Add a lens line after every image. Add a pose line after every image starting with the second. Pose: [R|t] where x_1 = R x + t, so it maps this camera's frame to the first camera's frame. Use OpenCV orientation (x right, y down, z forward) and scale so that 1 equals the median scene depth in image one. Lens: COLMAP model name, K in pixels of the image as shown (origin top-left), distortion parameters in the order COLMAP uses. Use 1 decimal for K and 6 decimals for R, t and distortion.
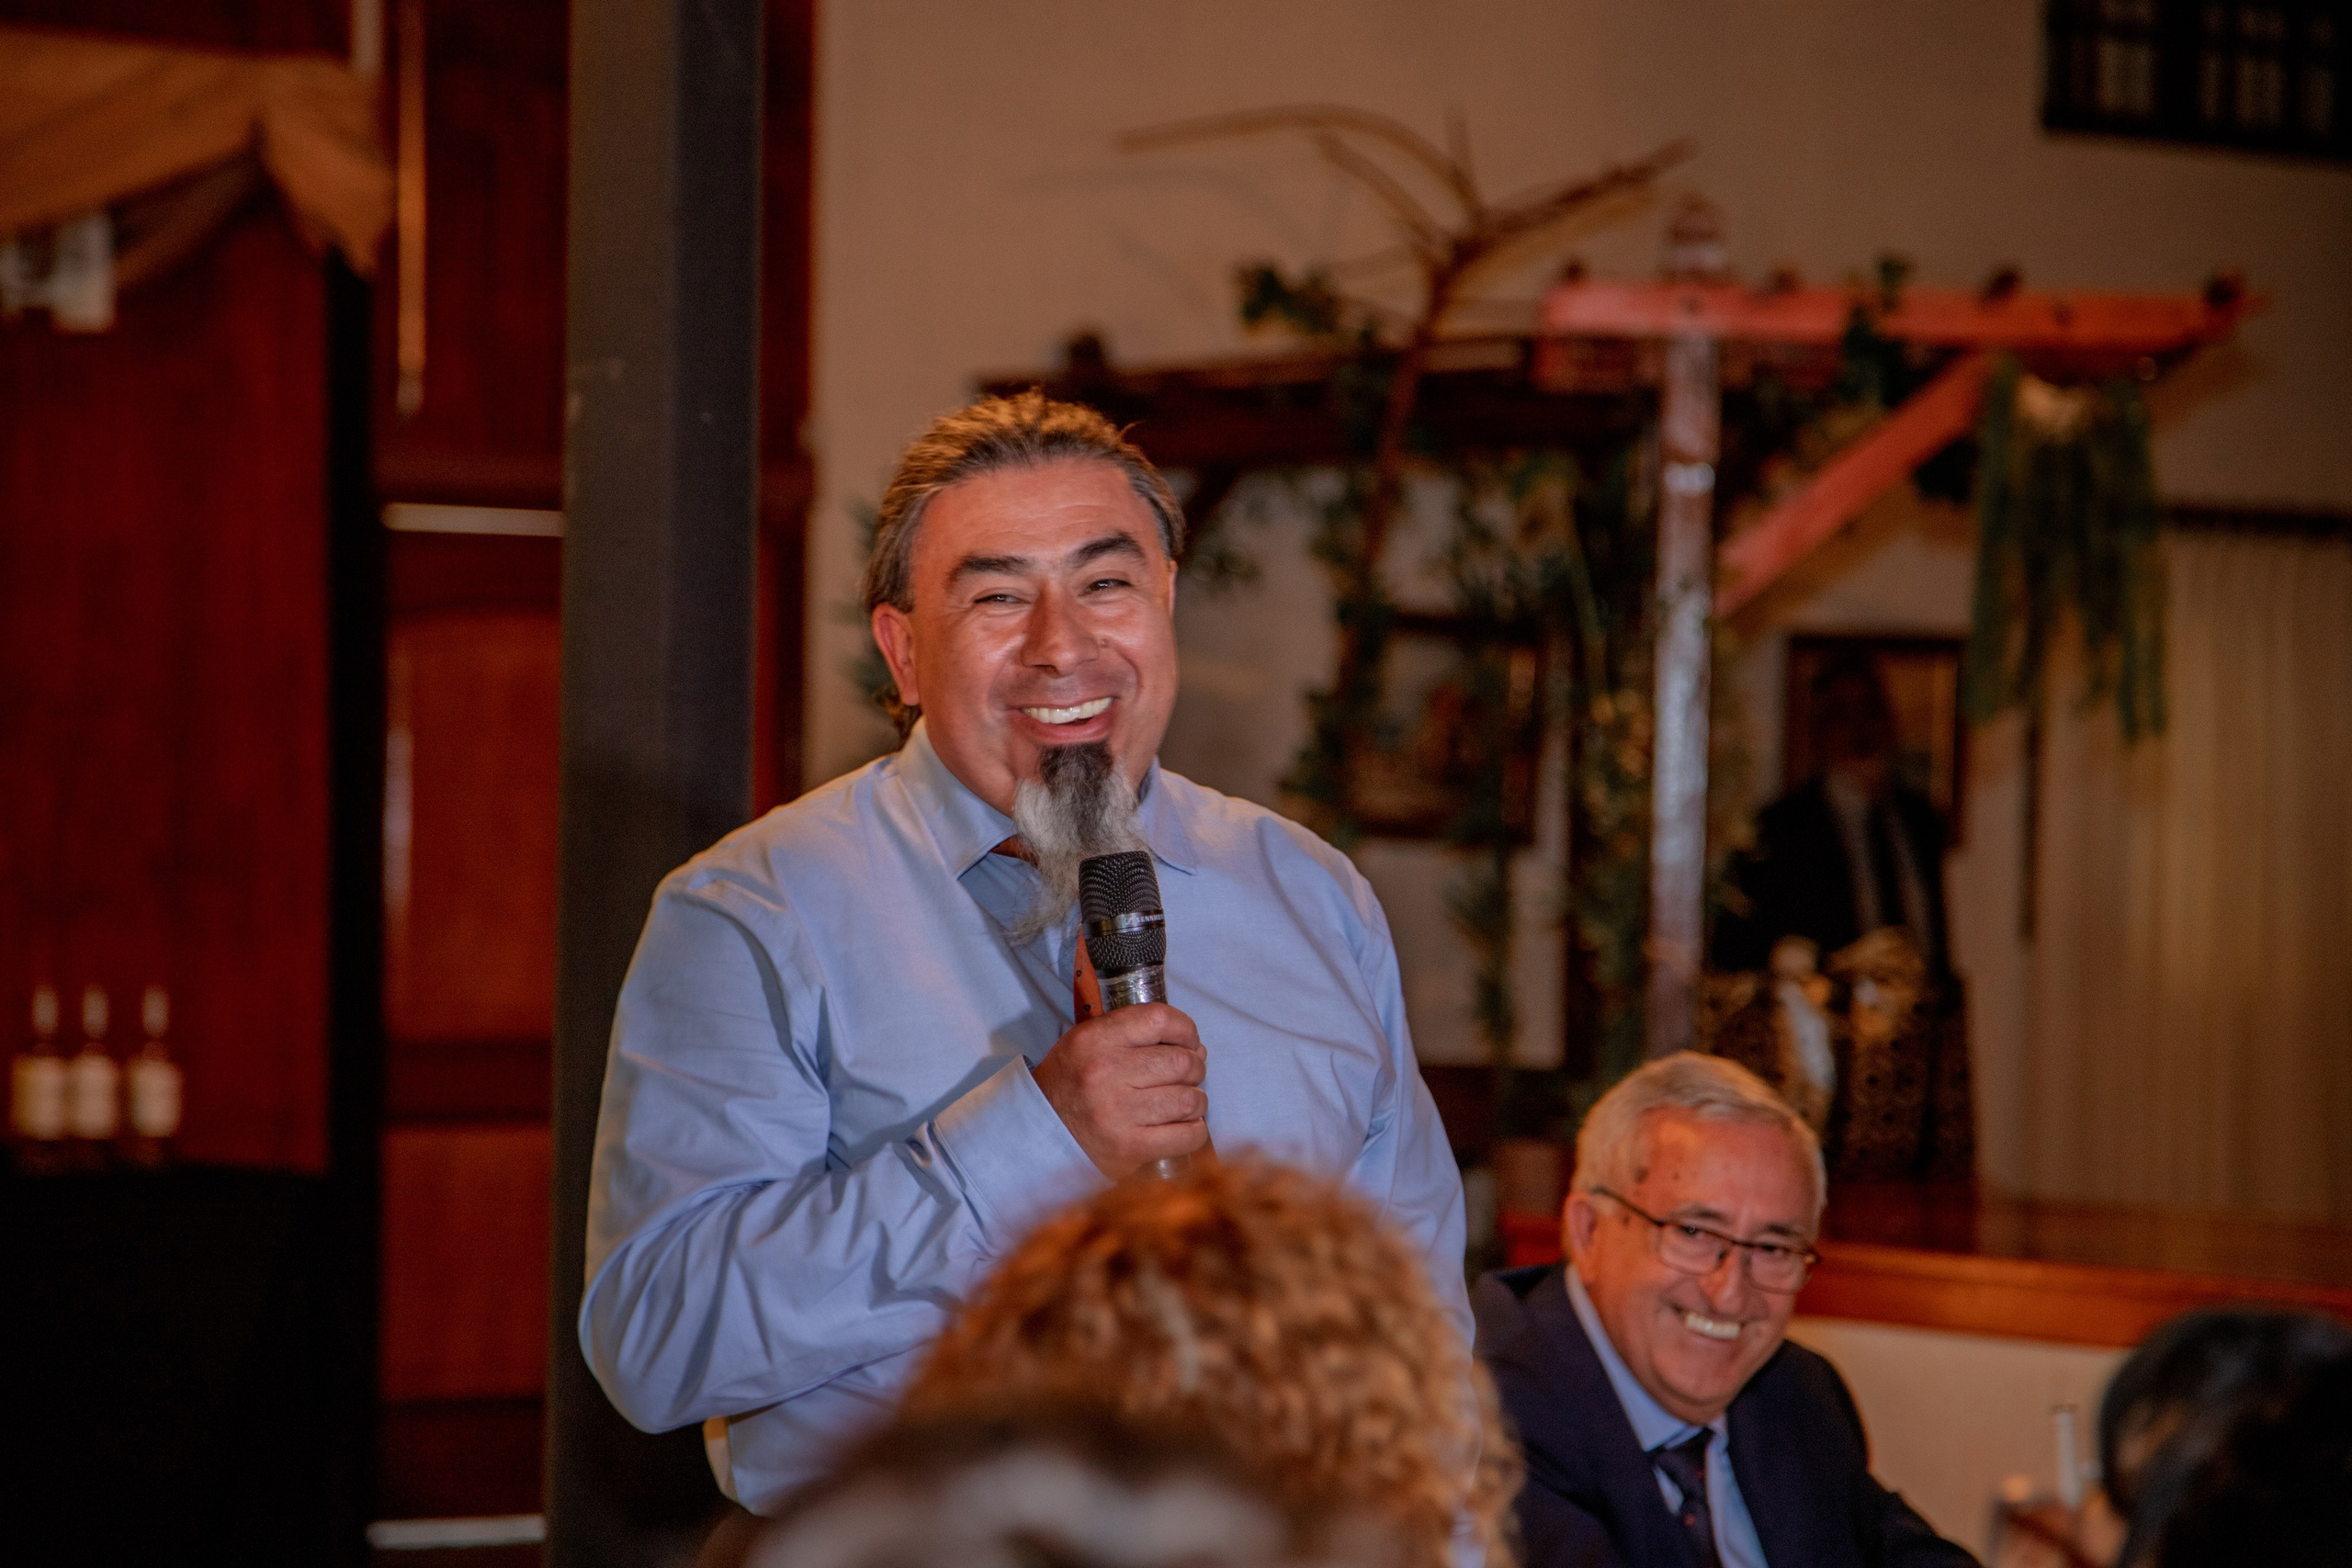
lens RADIAL K [[6323.3, 0, 1176.0], [0, 6323.3, 784.0], [0, 0, 1]] dist [0.187390, 1.554177]
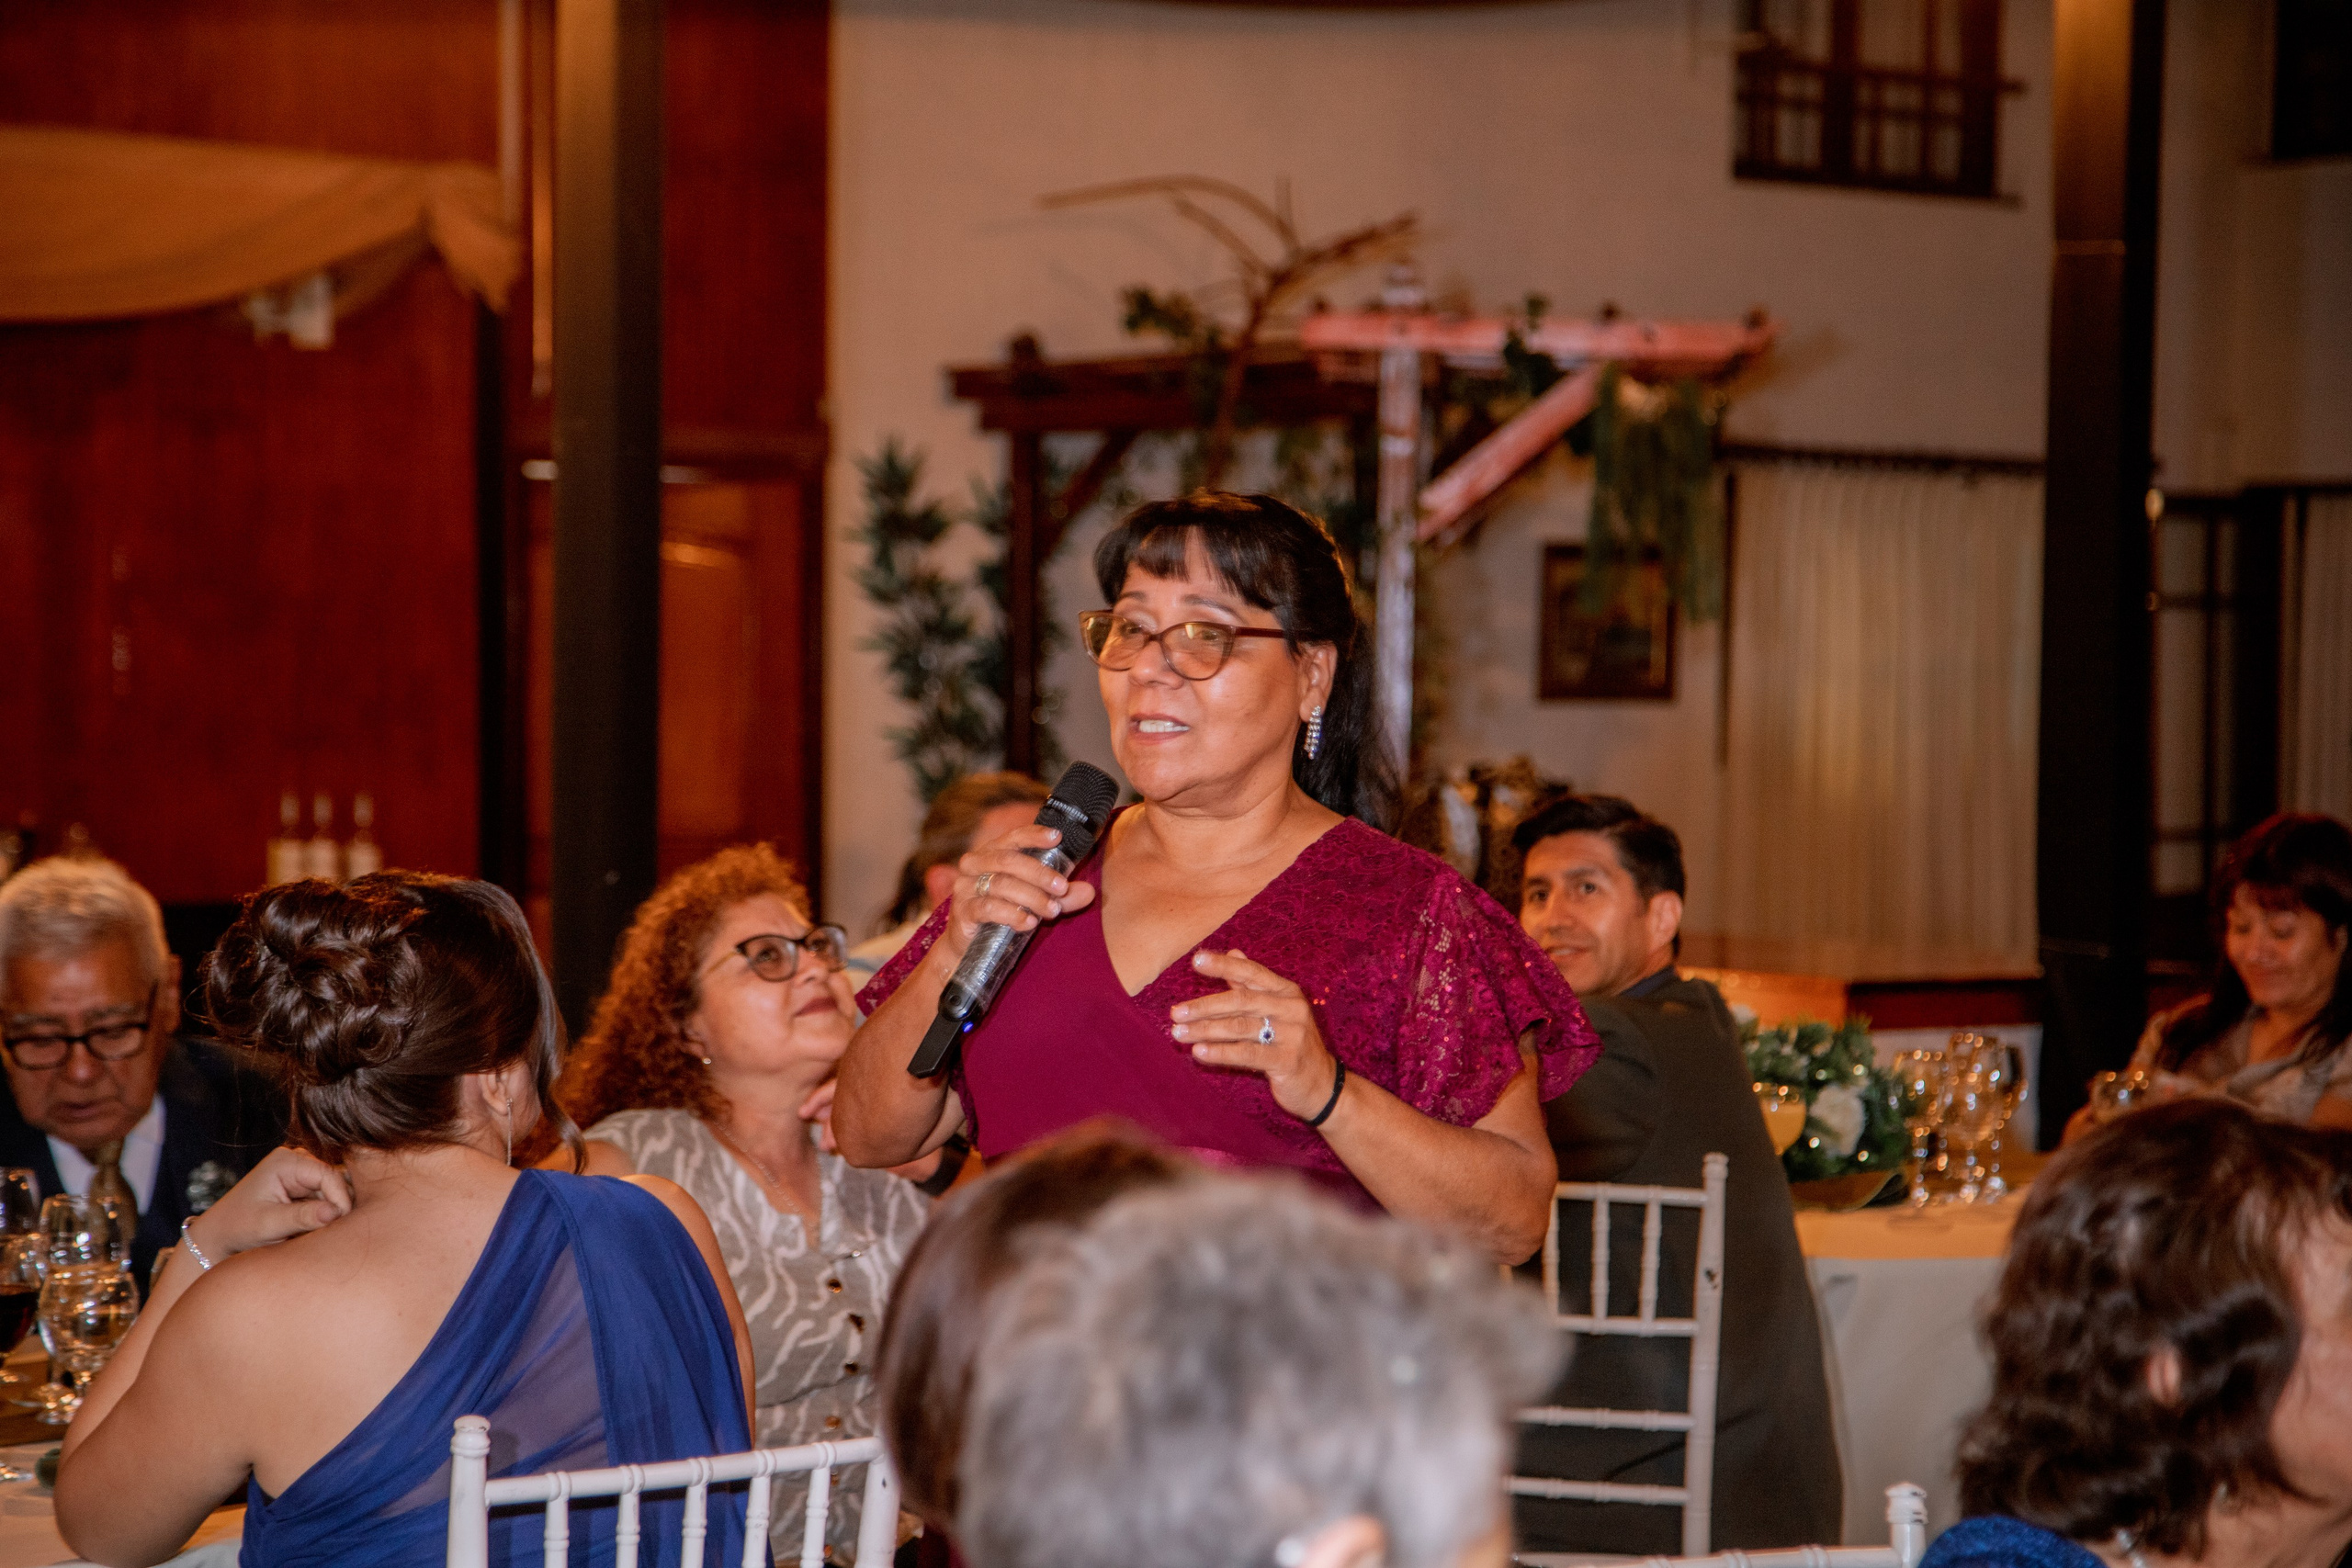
lens RADIAL K [[5664.5, 0, 1176.0], [0, 5664.5, 784.0], [0, 0, 1]] dist [0.306706, -0.099472]
pose [[0.999675, -0.001472, -0.025456, 0.061255], [0.002055, 0.999736, 0.022906, -0.000129], [0.025416, -0.022951, 0.999413, -0.314268]]
